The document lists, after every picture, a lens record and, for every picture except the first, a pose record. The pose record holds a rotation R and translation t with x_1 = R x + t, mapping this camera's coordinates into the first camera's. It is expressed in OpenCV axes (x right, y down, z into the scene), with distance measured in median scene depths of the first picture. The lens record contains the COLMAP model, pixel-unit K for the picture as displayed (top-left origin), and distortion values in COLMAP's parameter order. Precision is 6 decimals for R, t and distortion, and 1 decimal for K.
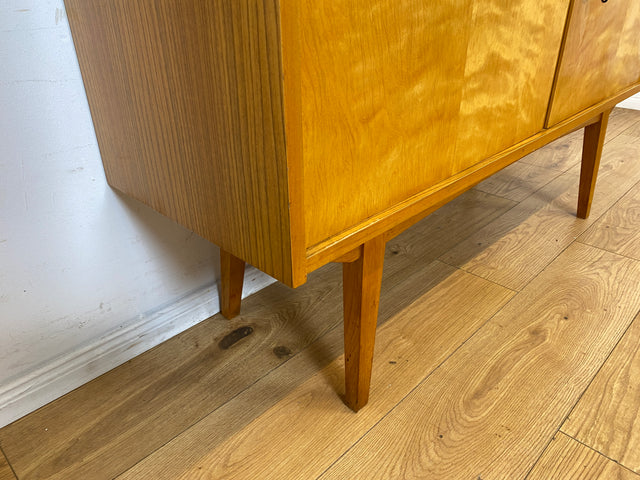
lens RADIAL K [[488.0, 0, 315.7], [0, 488.0, 235.8], [0, 0, 1]] dist [0.017998, -0.017060]
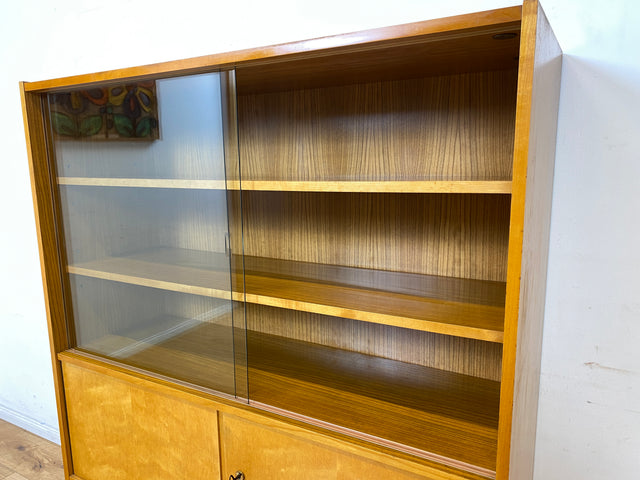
lens RADIAL K [[482.6, 0, 317.3], [0, 482.6, 243.0], [0, 0, 1]] dist [0.049415, -0.071412]
pose [[0.257816, 0.178032, -0.949650, 1.692214], [-0.449659, 0.892058, 0.045159, -1.169667], [0.855183, 0.415376, 0.310041, 0.454894]]
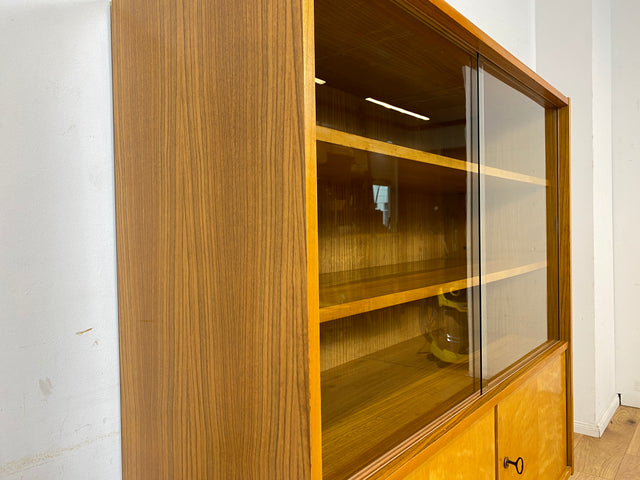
lens RADIAL K [[501.1, 0, 321.5], [0, 501.1, 226.6], [0, 0, 1]] dist [-0.000960, -0.014225]
pose [[0.994731, 0.005538, 0.102374, -0.095746], [0.043652, 0.880633, -0.471784, -0.415123], [-0.092767, 0.473767, 0.875751, -0.455423]]
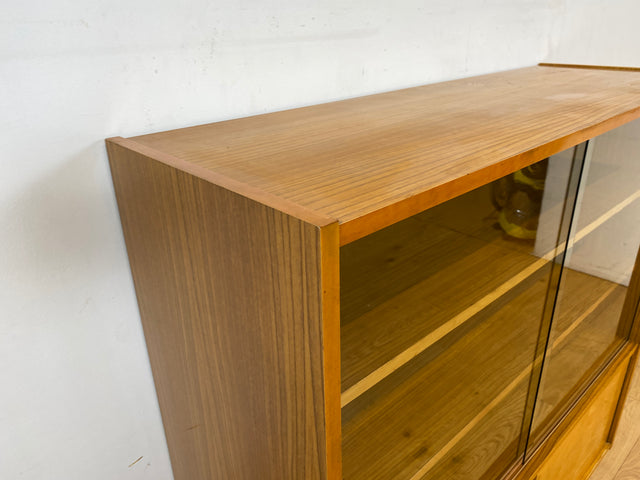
lens RADIAL K [[488.0, 0, 315.7], [0, 488.0, 235.8], [0, 0, 1]] dist [0.017998, -0.017060]
pose [[0.998384, 0.022278, -0.052284, -0.041292], [-0.025541, 0.997712, -0.062601, -1.092022], [0.050770, 0.063835, 0.996668, -0.500068]]
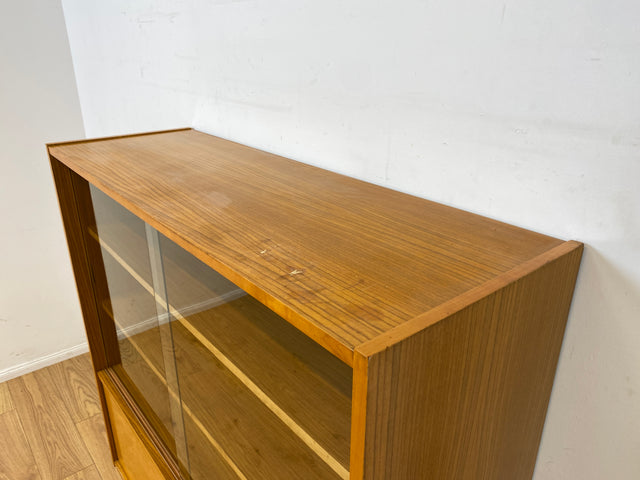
lens RADIAL K [[488.0, 0, 315.7], [0, 488.0, 235.8], [0, 0, 1]] dist [0.017998, -0.017060]
pose [[-0.104105, 0.386168, -0.916535, 1.414582], [-0.472062, 0.791937, 0.387289, -1.912724], [0.875397, 0.472980, 0.099851, 0.667998]]
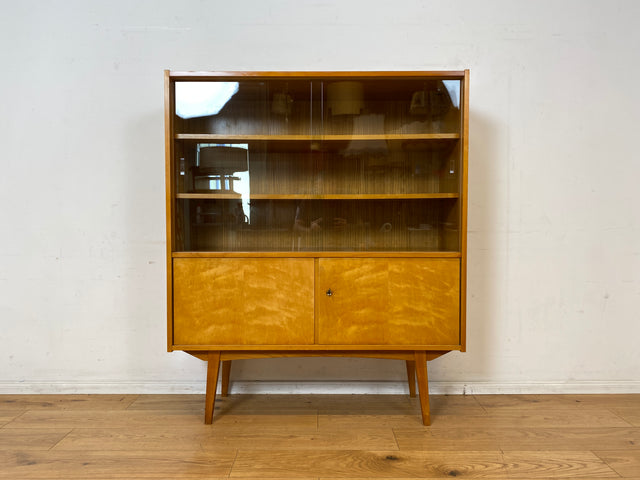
lens RADIAL K [[491.5, 0, 319.0], [0, 491.5, 230.3], [0, 0, 1]] dist [0.009375, -0.003198]
pose [[0.704982, 0.031294, -0.708534, 2.185046], [-0.347308, 0.886274, -0.306423, 0.018688], [0.618366, 0.462102, 0.635676, -0.769276]]
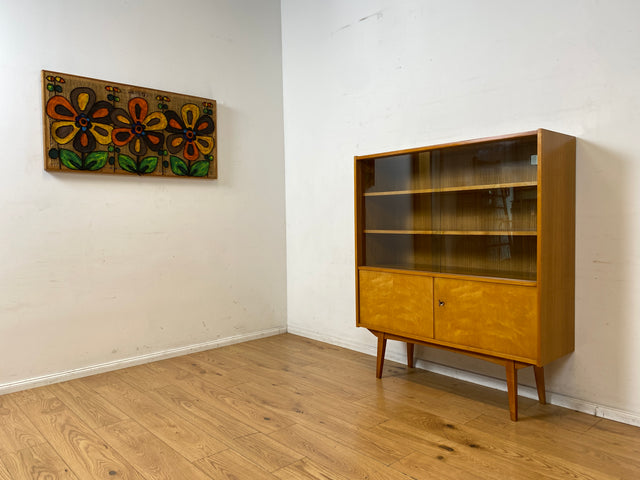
lens RADIAL K [[488.0, 0, 315.7], [0, 488.0, 235.8], [0, 0, 1]] dist [0.017998, -0.017060]
pose [[-0.054218, 0.058642, -0.996806, 3.827058], [-0.458025, 0.885597, 0.077012, -0.732468], [0.887284, 0.460738, -0.021156, 0.041541]]
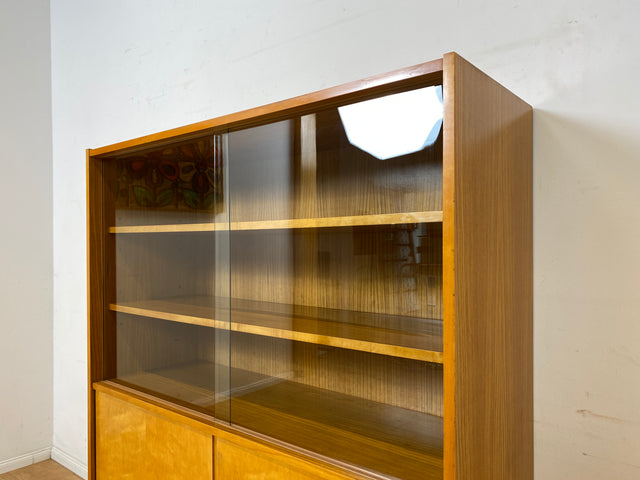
lens RADIAL K [[482.6, 0, 317.3], [0, 482.6, 243.0], [0, 0, 1]] dist [0.049415, -0.071412]
pose [[0.099051, 0.016412, -0.994947, 1.870422], [-0.470429, 0.881847, -0.032287, -1.171435], [0.876861, 0.471250, 0.095068, 0.687137]]
